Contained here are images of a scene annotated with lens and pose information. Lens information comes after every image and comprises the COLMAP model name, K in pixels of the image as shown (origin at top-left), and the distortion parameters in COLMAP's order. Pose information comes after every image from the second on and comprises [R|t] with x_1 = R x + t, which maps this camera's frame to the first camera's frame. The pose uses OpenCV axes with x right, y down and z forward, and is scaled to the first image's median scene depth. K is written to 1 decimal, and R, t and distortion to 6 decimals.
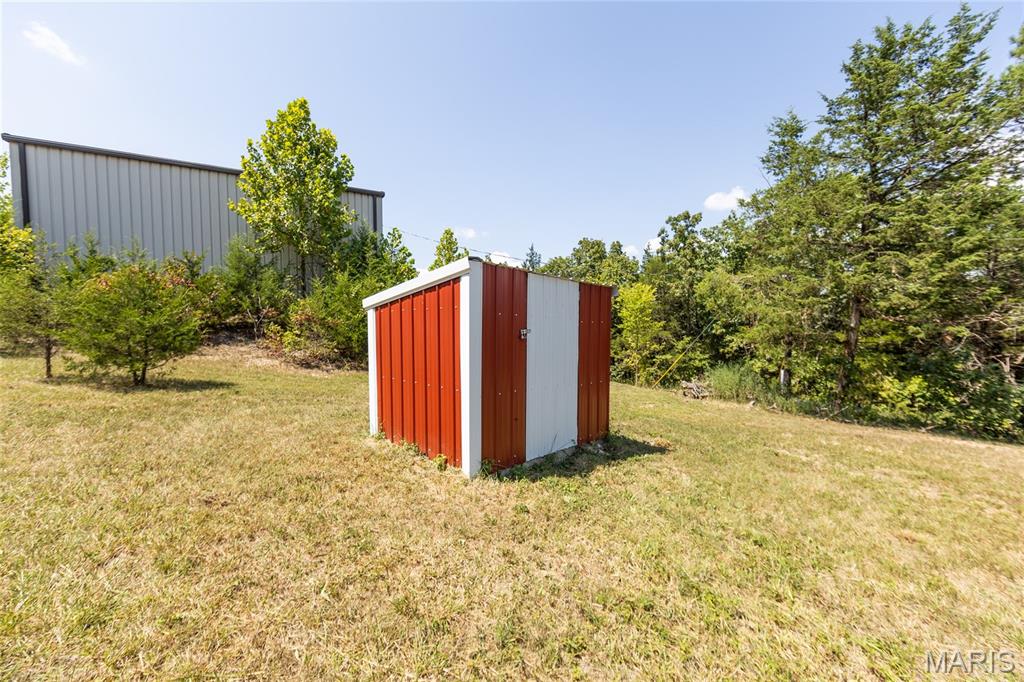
lens RADIAL K [[402.9, 0, 512.3], [0, 402.9, 340.8], [0, 0, 1]] dist [0.004632, -0.001258]
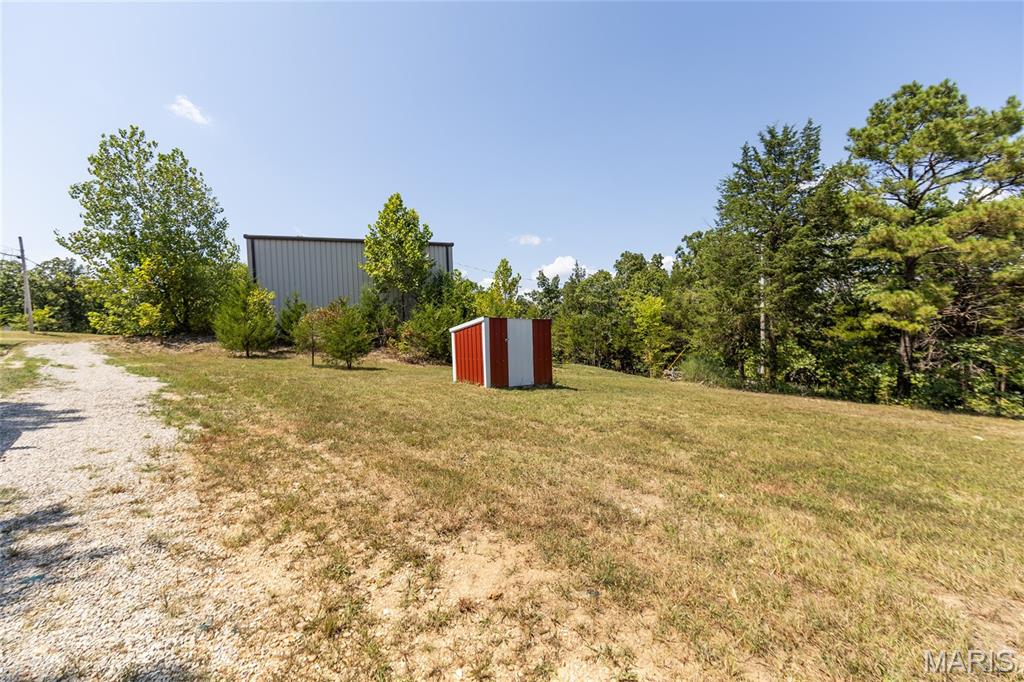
lens RADIAL K [[407.0, 0, 517.1], [0, 407.0, 340.9], [0, 0, 1]] dist [0.000103, -0.000110]
pose [[0.987857, -0.030420, -0.152357, 0.156901], [0.028387, 0.999477, -0.015501, 0.009607], [0.152749, 0.010988, 0.988204, -0.522240]]
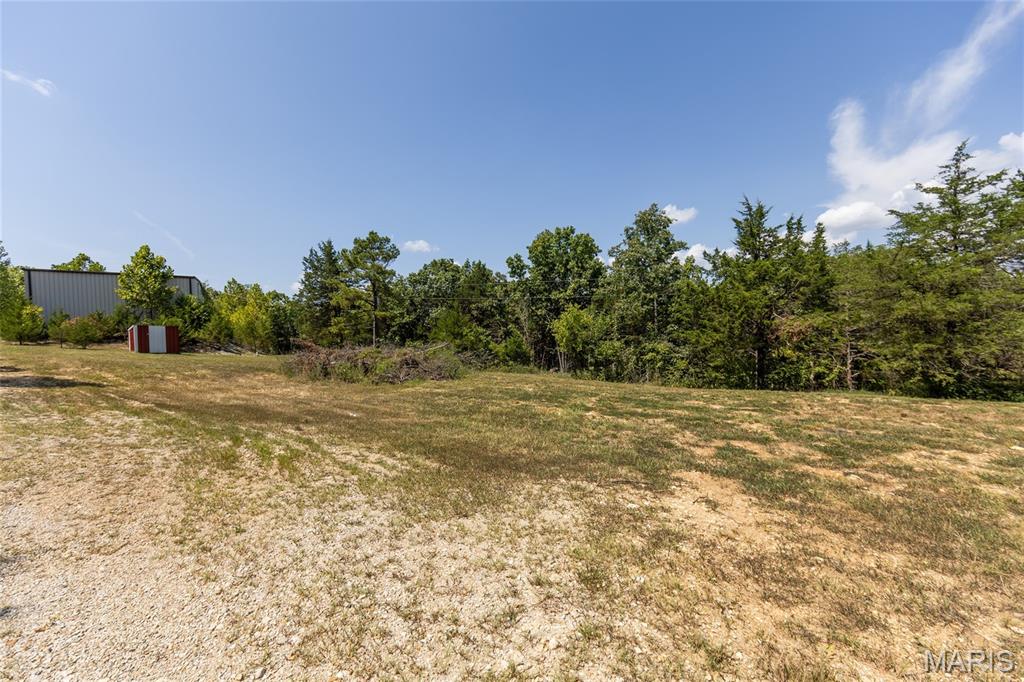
lens RADIAL K [[402.9, 0, 503.9], [0, 402.9, 343.4], [0, 0, 1]] dist [0.004632, -0.001258]
pose [[0.994199, -0.035680, 0.101468, 1.531928], [0.037533, 0.999161, -0.016411, 0.143383], [-0.100798, 0.020124, 0.994703, -1.859309]]
